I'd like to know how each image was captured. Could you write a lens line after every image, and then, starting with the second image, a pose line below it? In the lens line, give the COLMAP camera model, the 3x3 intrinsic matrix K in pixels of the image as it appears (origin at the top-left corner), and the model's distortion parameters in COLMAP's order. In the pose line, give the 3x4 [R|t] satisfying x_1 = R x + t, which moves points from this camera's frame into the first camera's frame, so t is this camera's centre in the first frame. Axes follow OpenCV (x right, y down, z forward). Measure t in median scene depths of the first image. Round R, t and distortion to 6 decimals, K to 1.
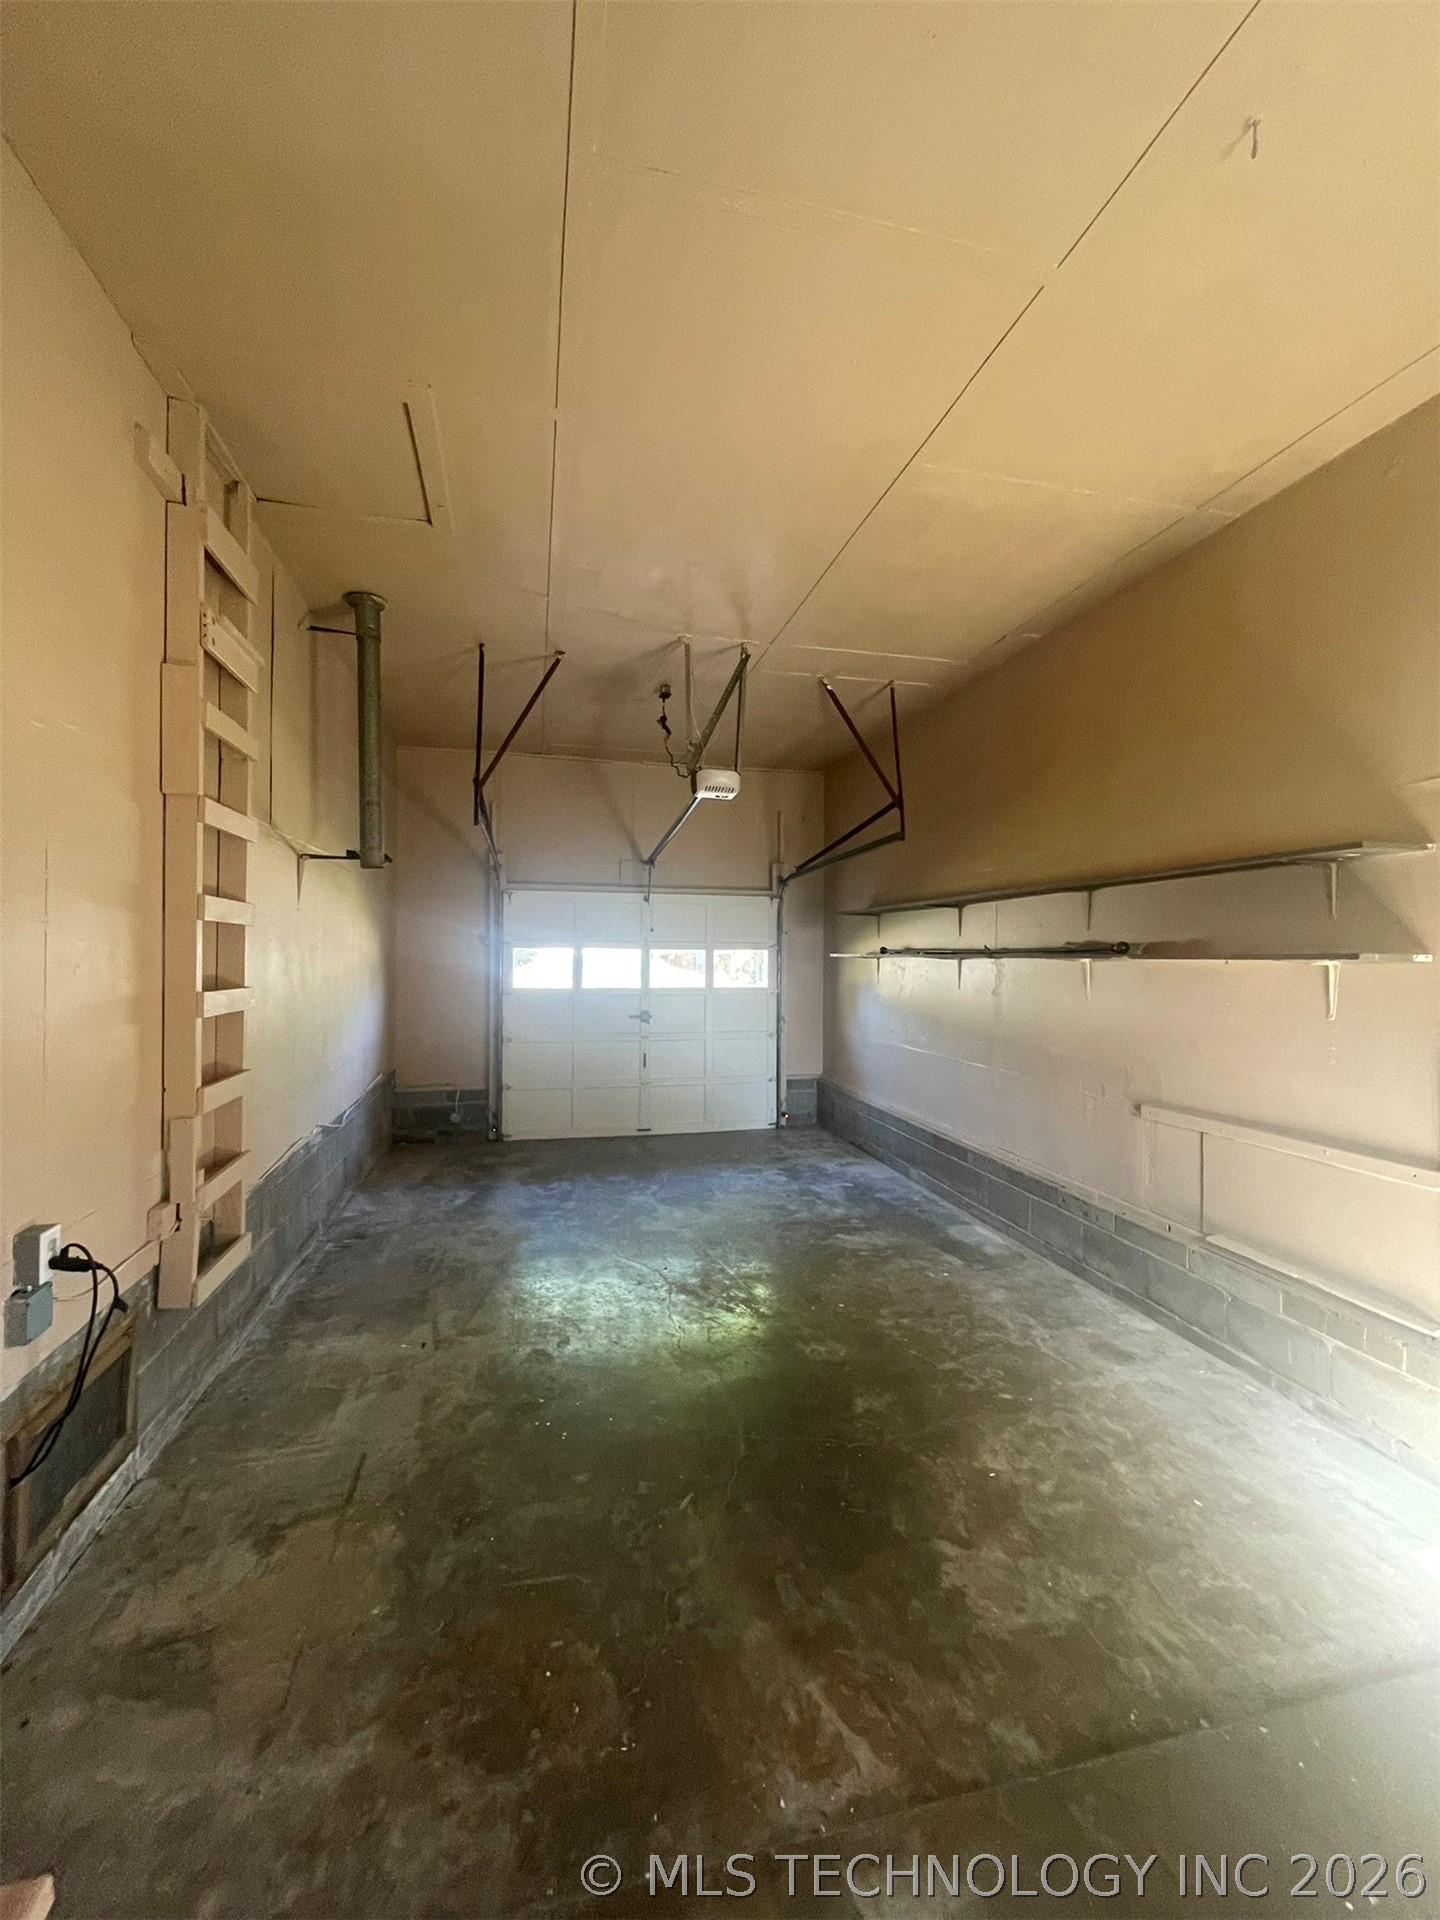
lens RADIAL K [[776.2, 0, 713.8], [0, 776.2, 953.8], [0, 0, 1]] dist [-0.001291, 0.000314]
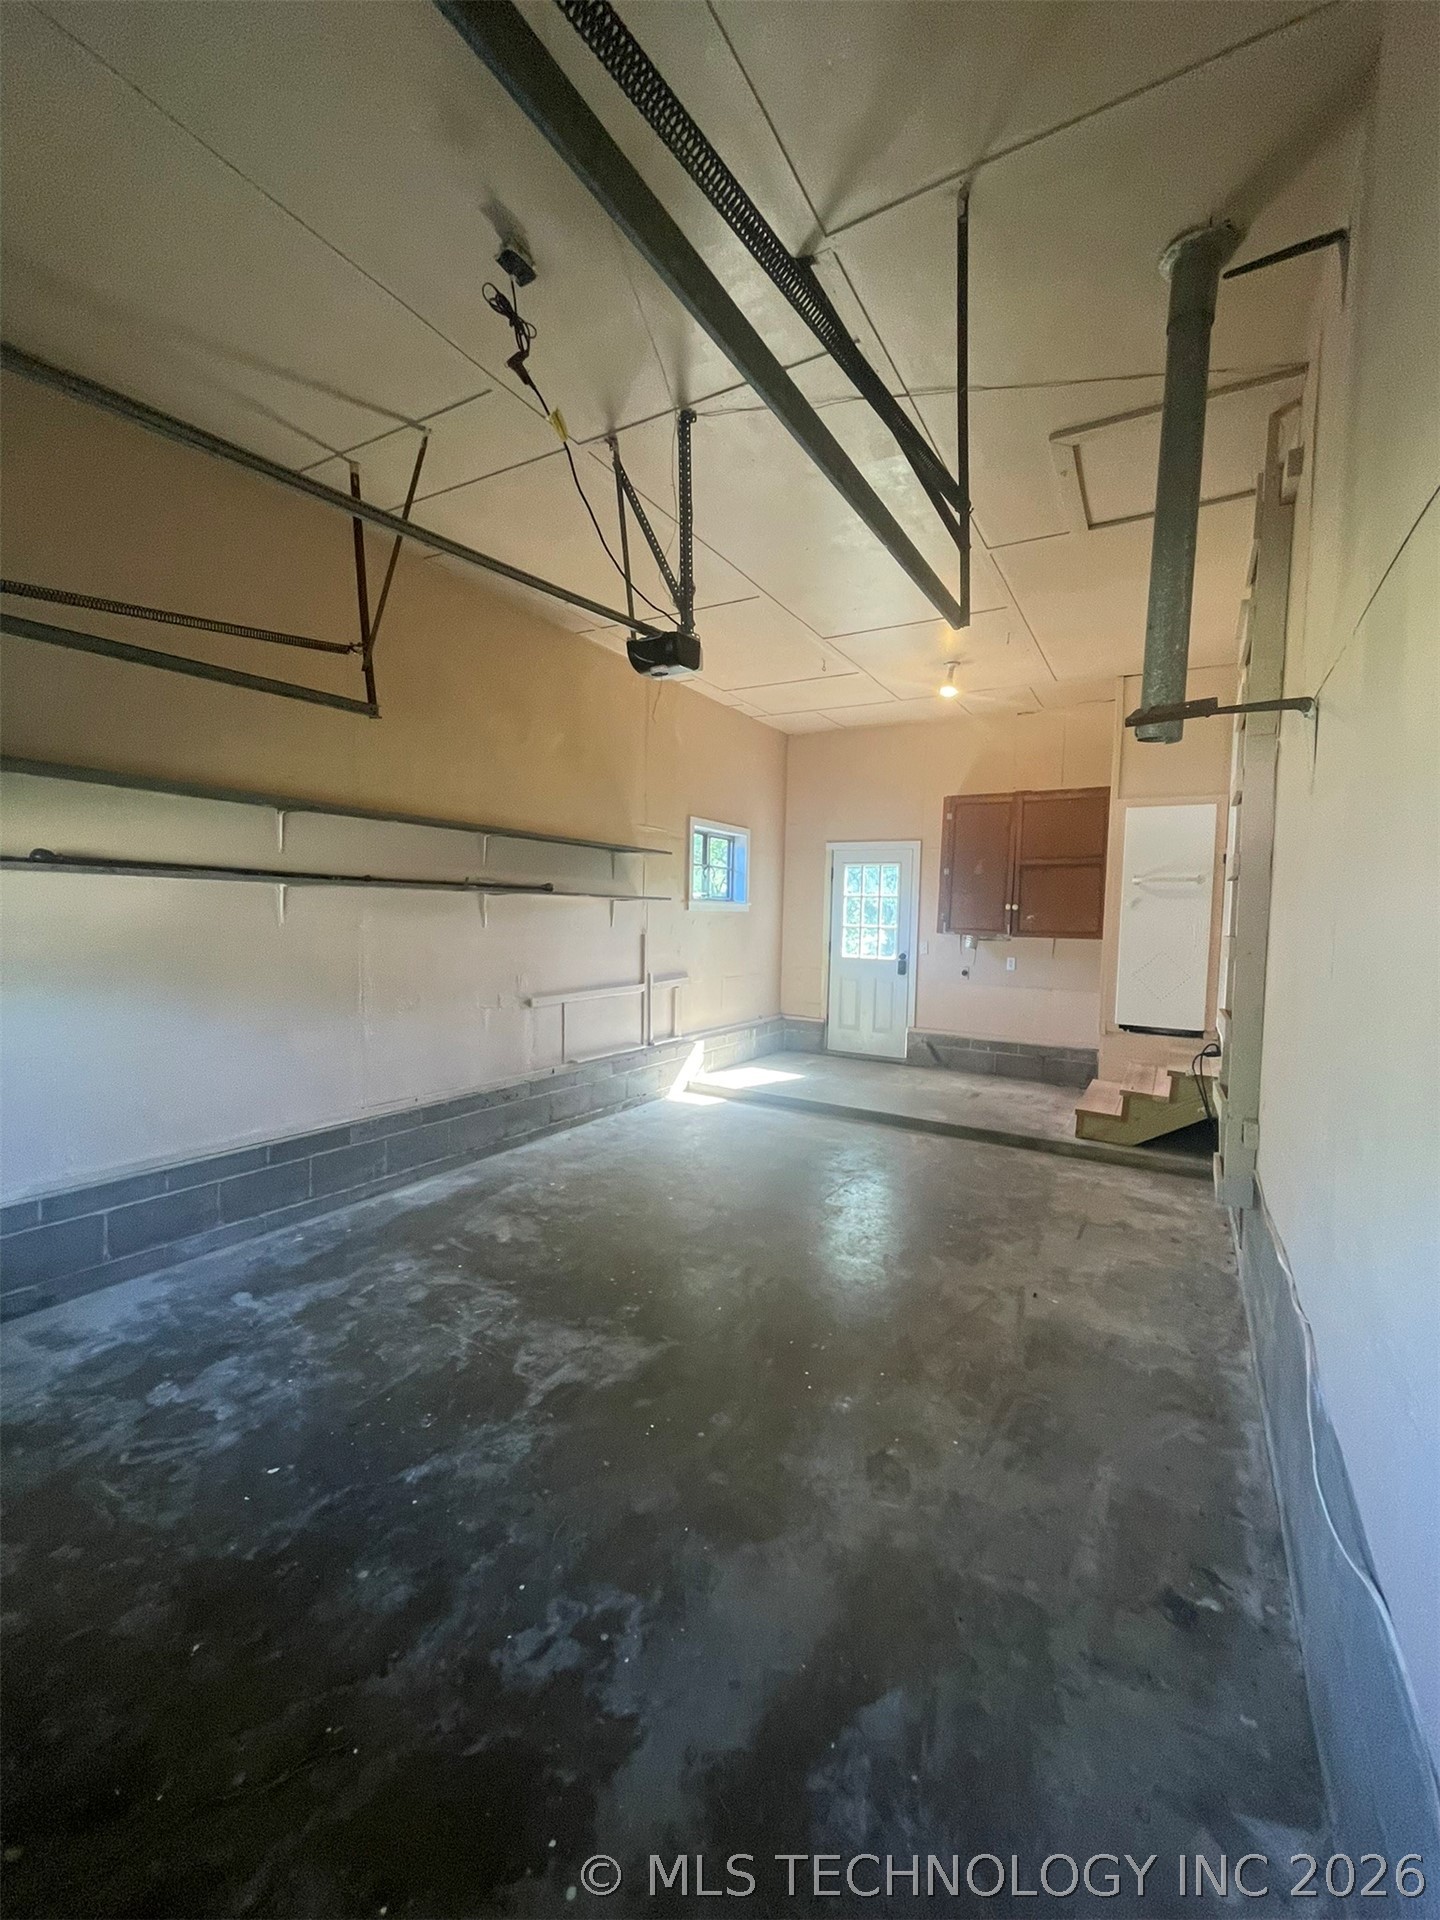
lens RADIAL K [[776.2, 0, 721.5], [0, 776.2, 965.8], [0, 0, 1]] dist [-0.001291, 0.000314]
pose [[-0.721952, -0.071075, 0.688283, -0.564147], [-0.032388, 0.997091, 0.068991, 0.022377], [-0.691184, 0.027516, -0.722154, 1.515343]]
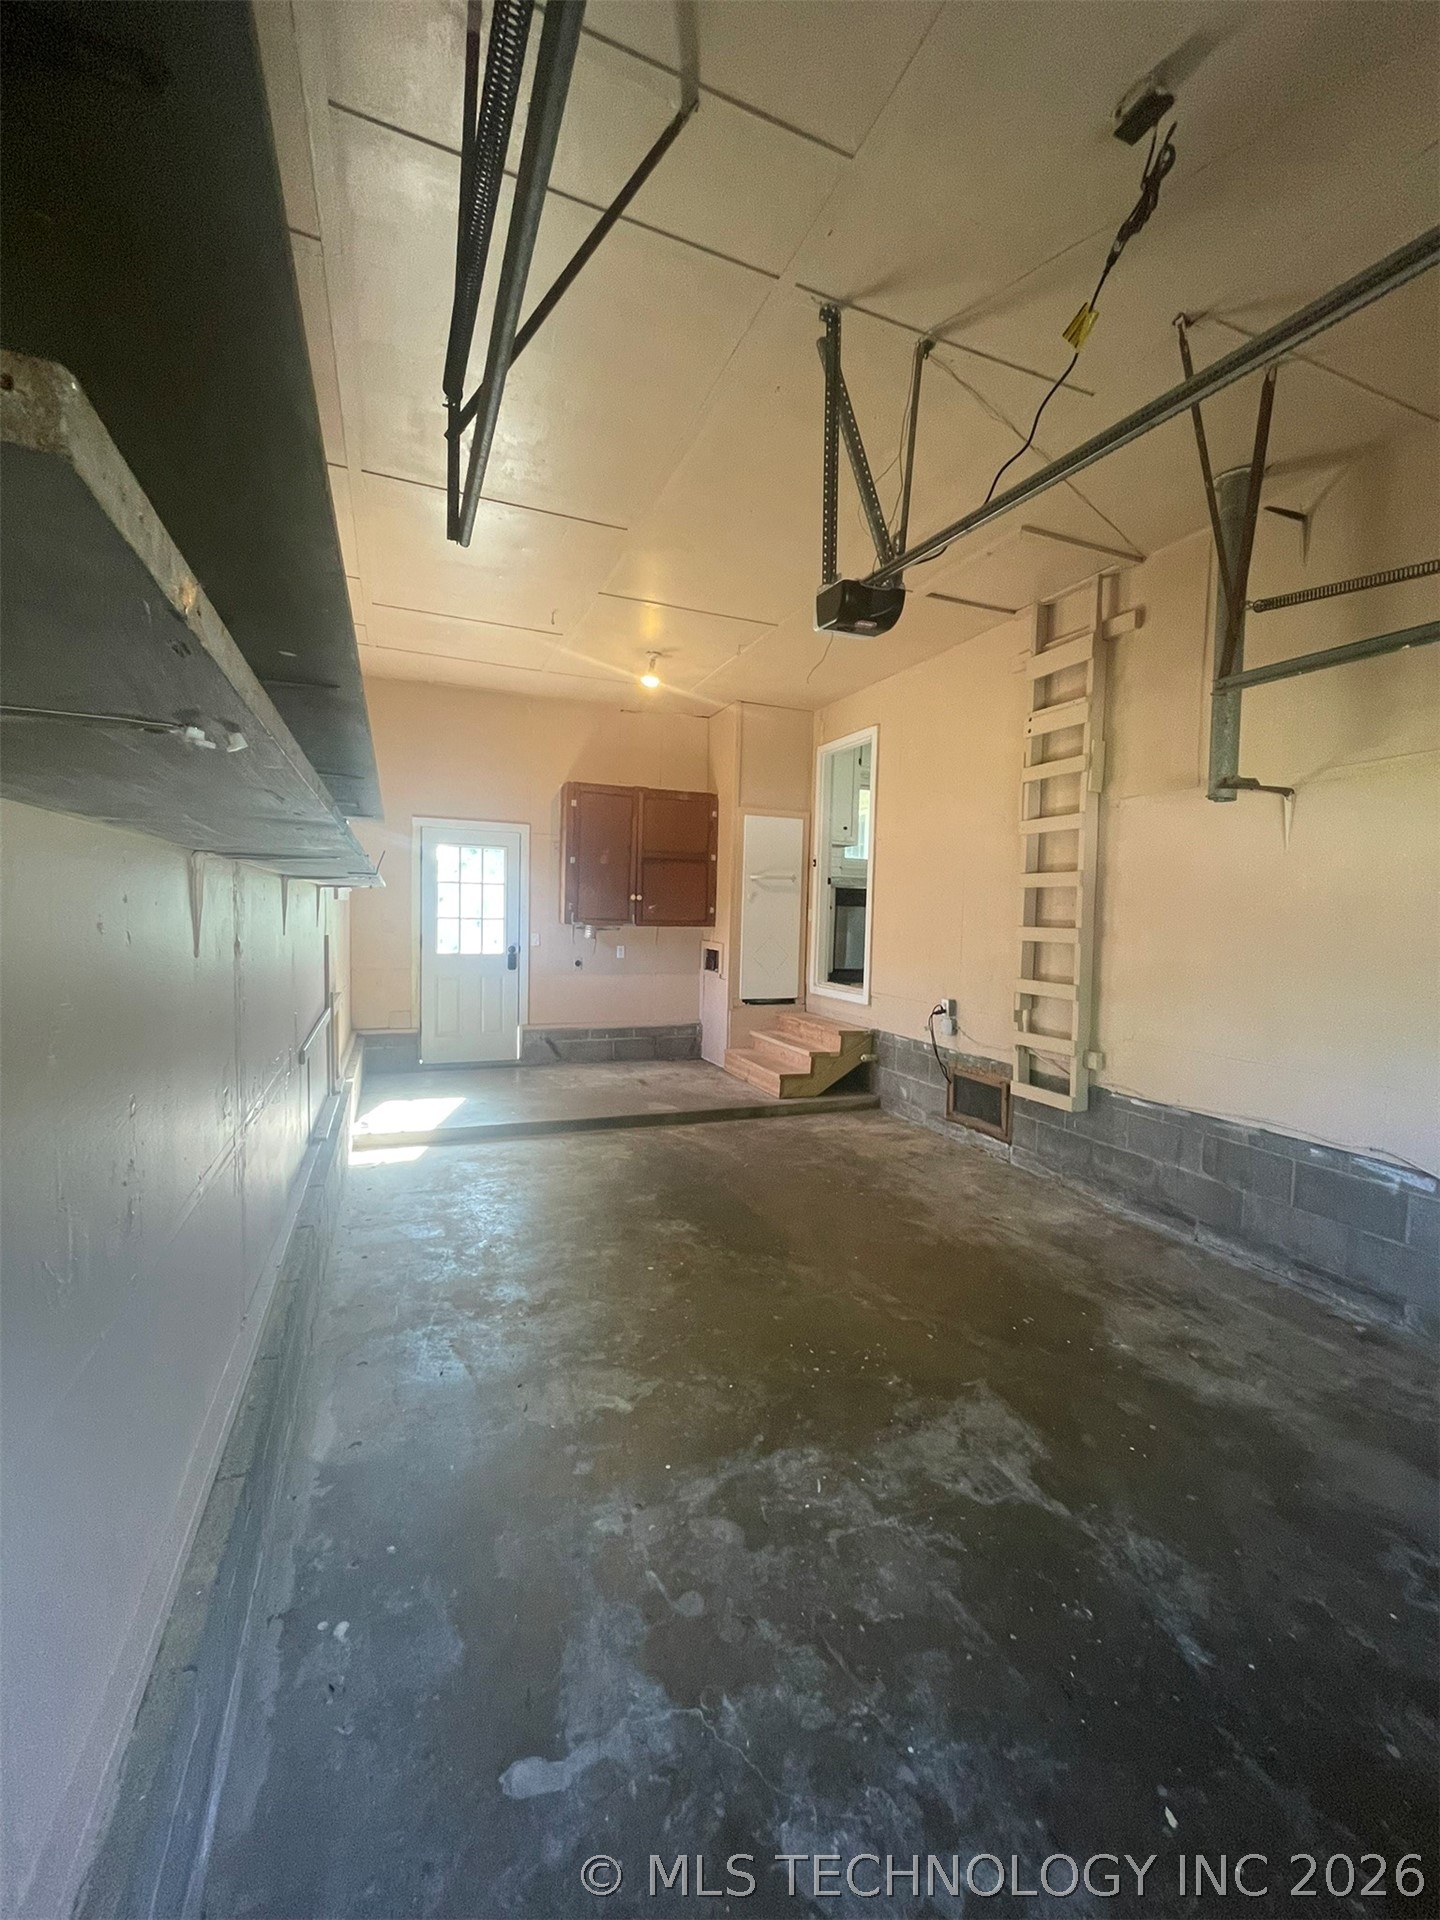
lens RADIAL K [[776.2, 0, 719.6], [0, 776.2, 962.7], [0, 0, 1]] dist [-0.001291, 0.000314]
pose [[-0.986545, -0.021874, -0.162021, 0.205717], [-0.031542, 0.997856, 0.057339, 0.030914], [0.160419, 0.061678, -0.985120, 1.622596]]
